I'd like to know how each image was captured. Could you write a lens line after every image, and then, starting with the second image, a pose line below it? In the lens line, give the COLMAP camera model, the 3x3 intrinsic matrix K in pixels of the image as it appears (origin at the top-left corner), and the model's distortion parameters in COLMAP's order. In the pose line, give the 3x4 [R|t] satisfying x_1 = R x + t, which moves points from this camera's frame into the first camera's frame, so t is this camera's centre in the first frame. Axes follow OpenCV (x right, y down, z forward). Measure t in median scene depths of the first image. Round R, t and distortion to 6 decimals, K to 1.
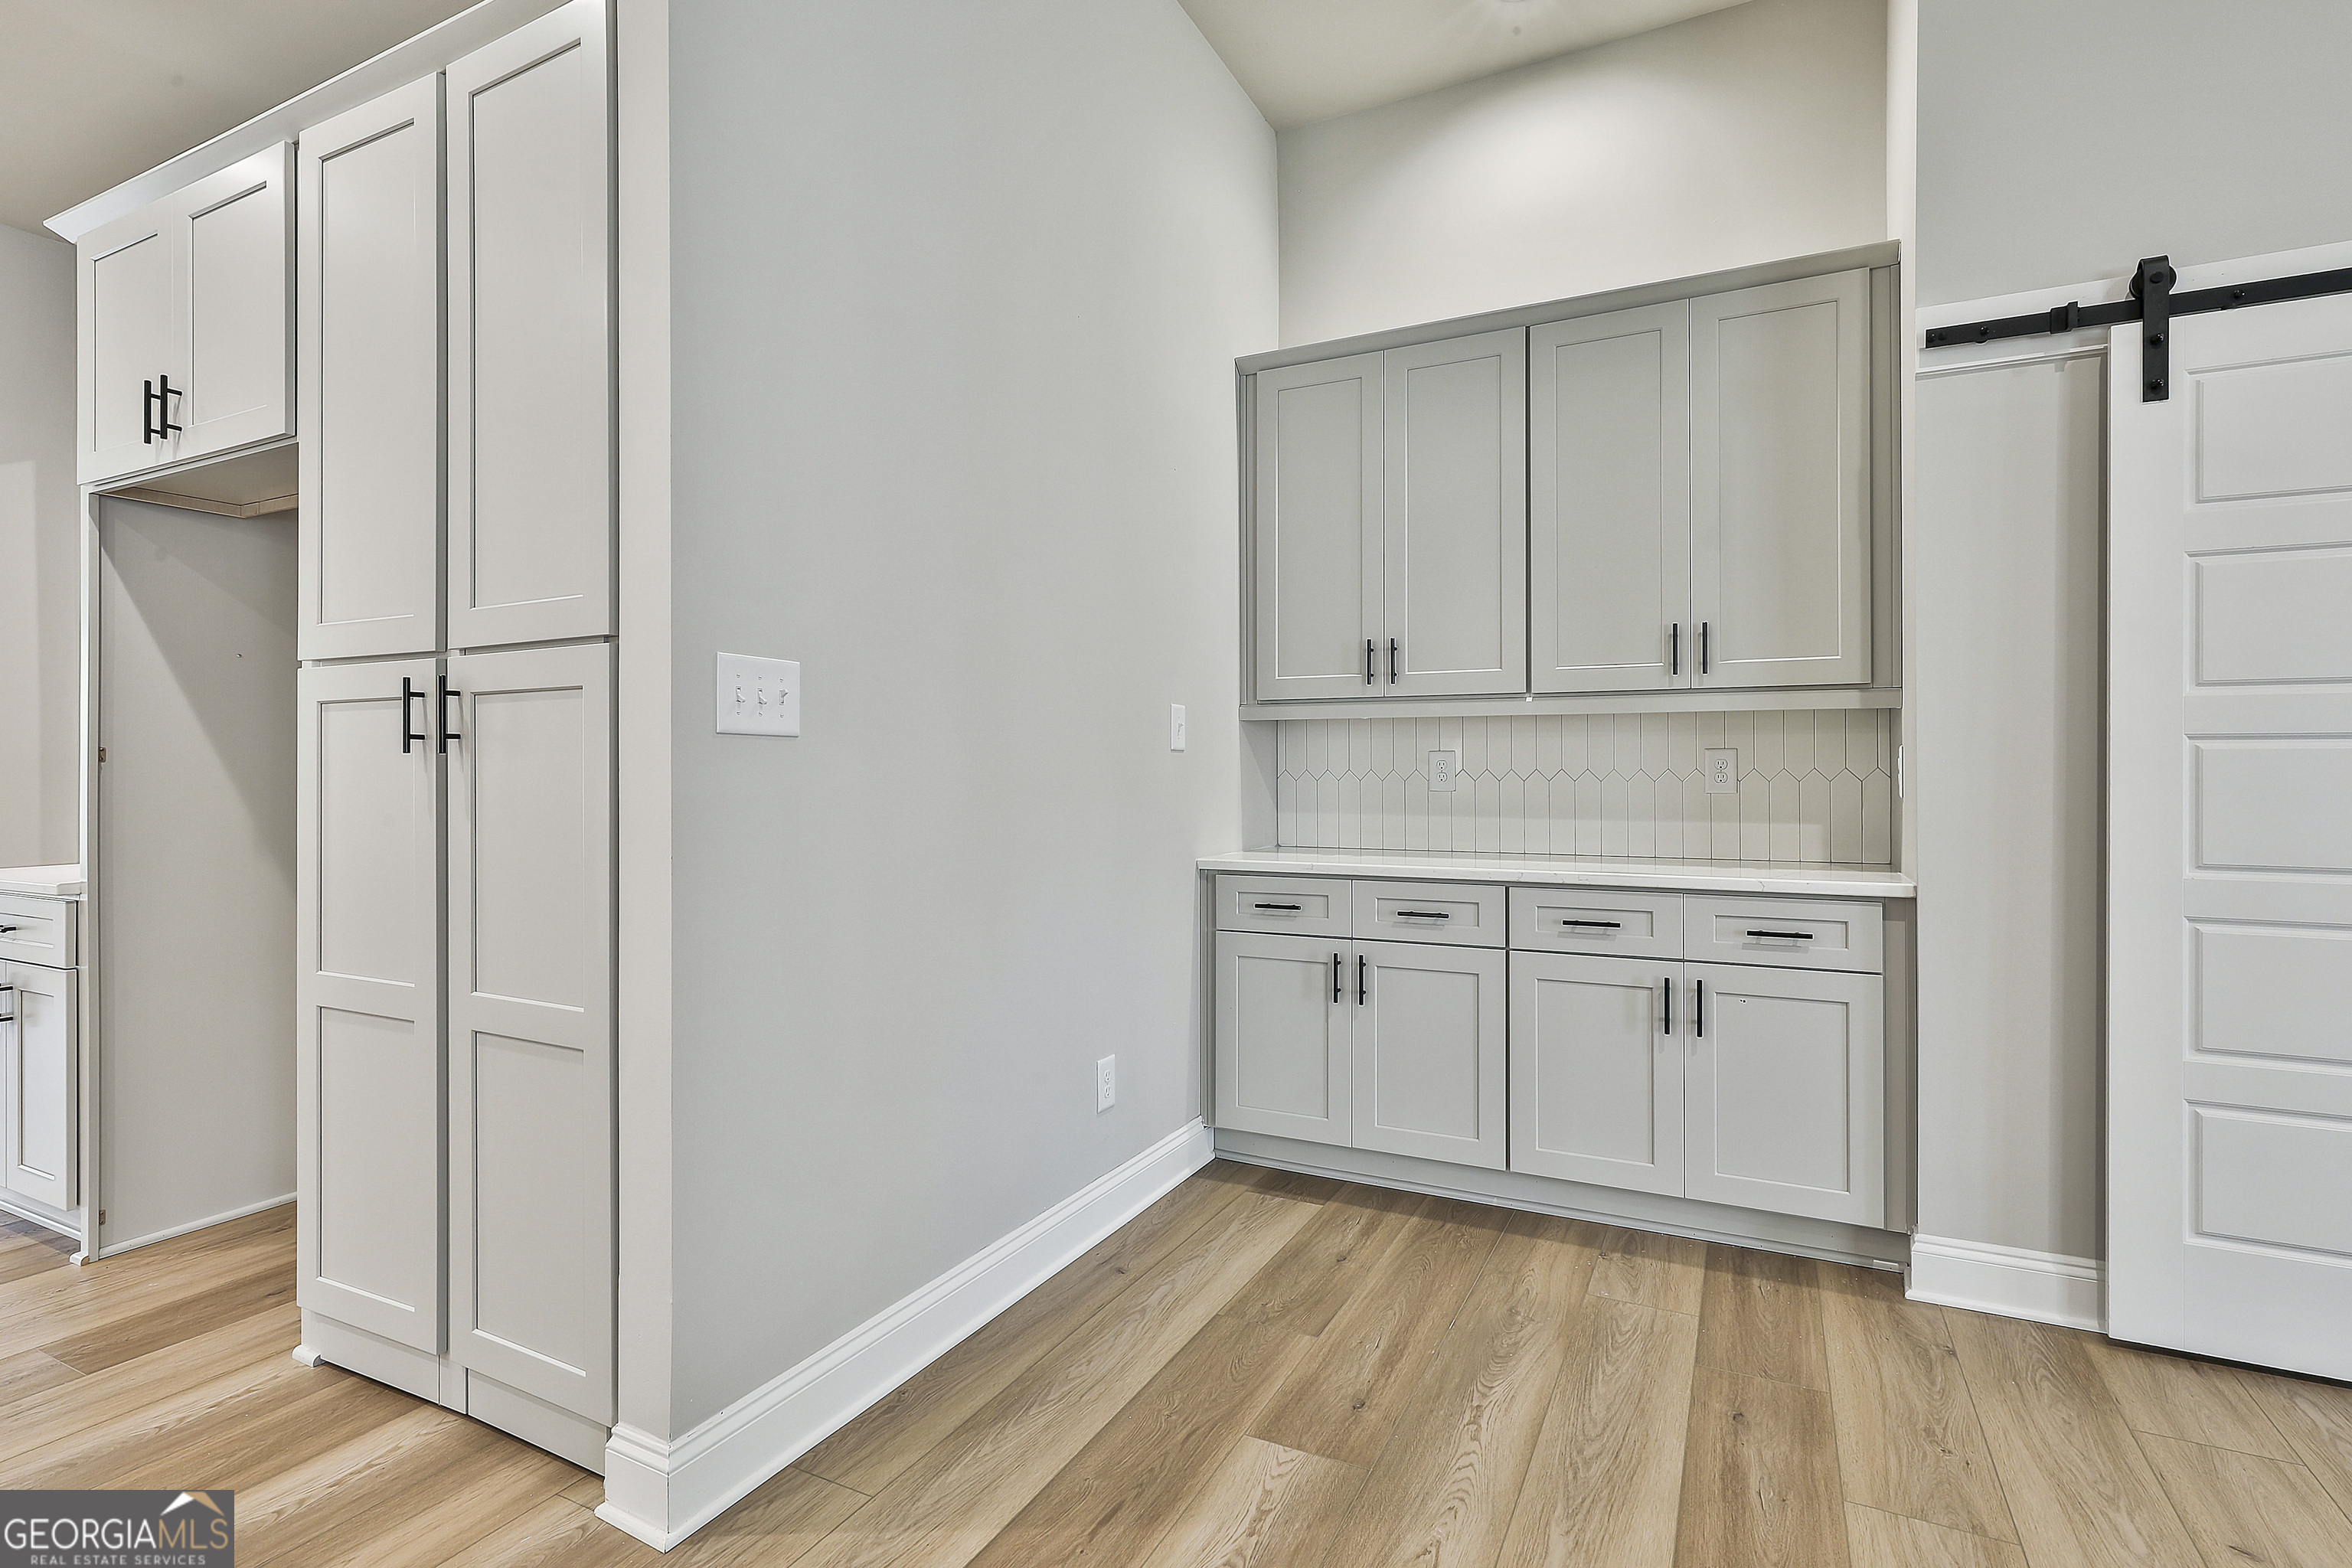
lens RADIAL K [[1139.3, 0, 1176.4], [0, 1139.3, 772.5], [0, 0, 1]] dist [-0.006920, 0.004889]
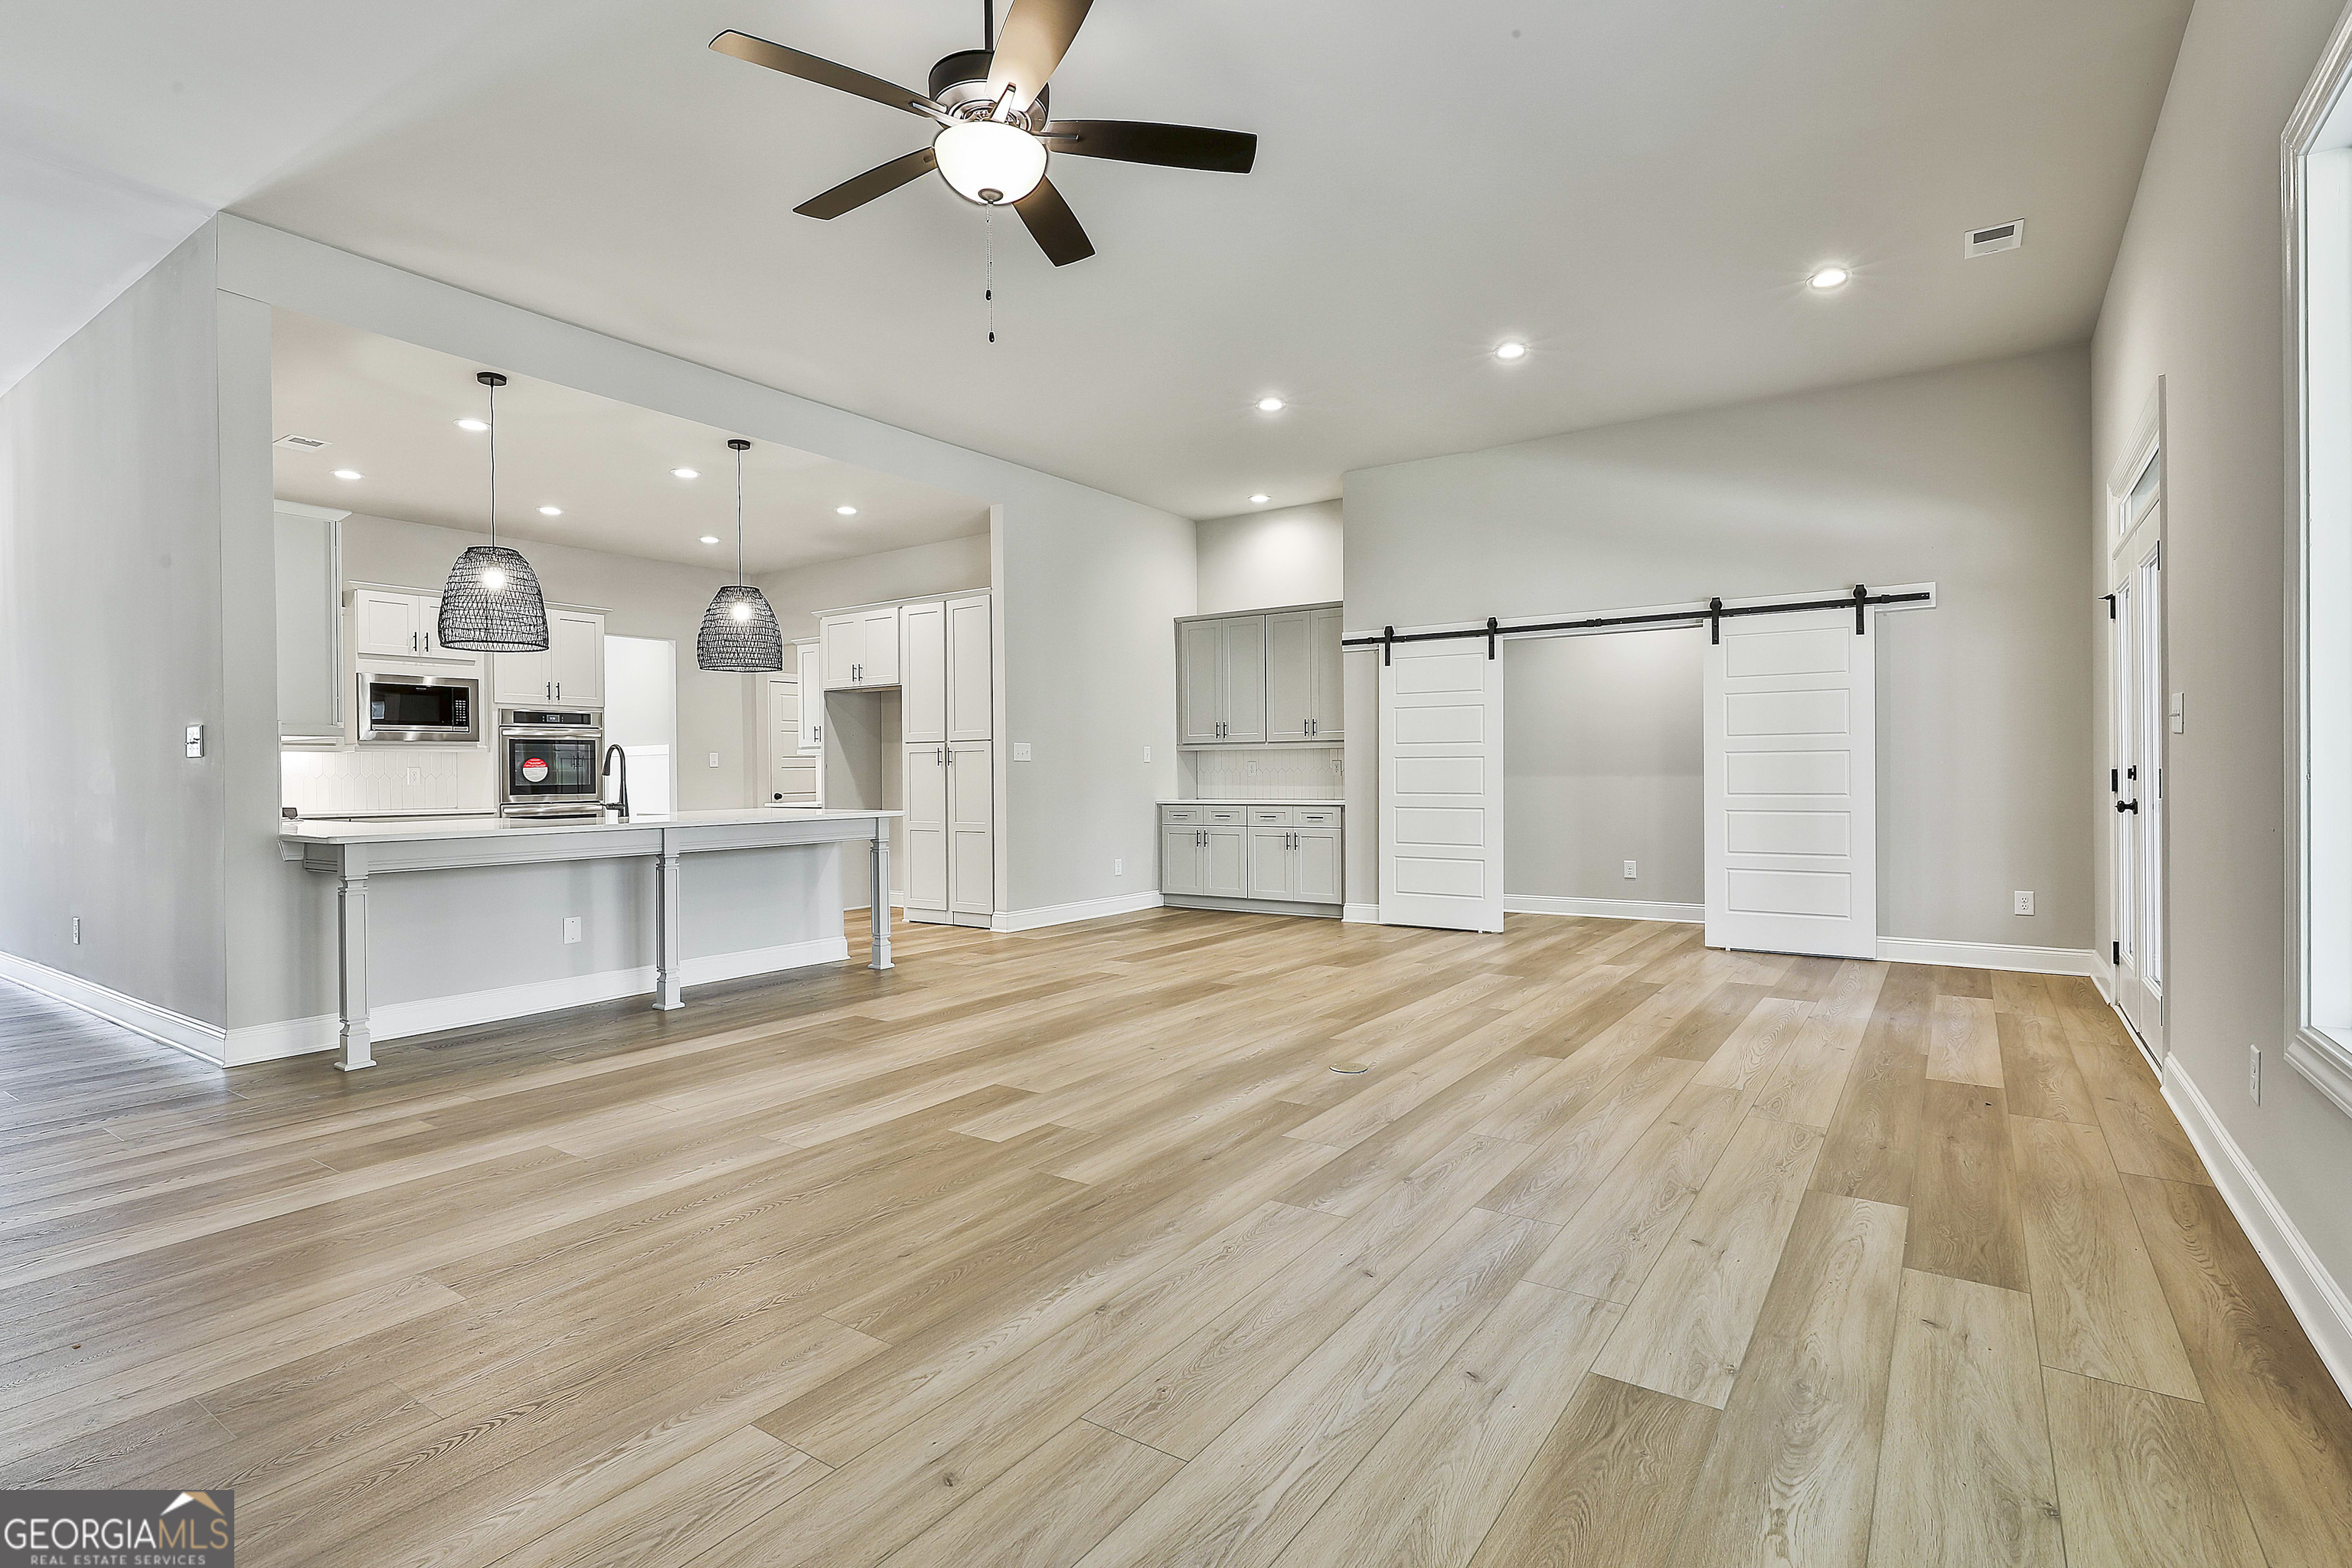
lens RADIAL K [[1139.3, 0, 1180.4], [0, 1139.3, 781.2], [0, 0, 1]] dist [-0.006920, 0.004889]
pose [[0.991533, -0.005122, -0.129751, 0.539855], [0.005817, 0.999971, 0.004979, 0.017578], [0.129722, -0.005691, 0.991534, -2.194808]]
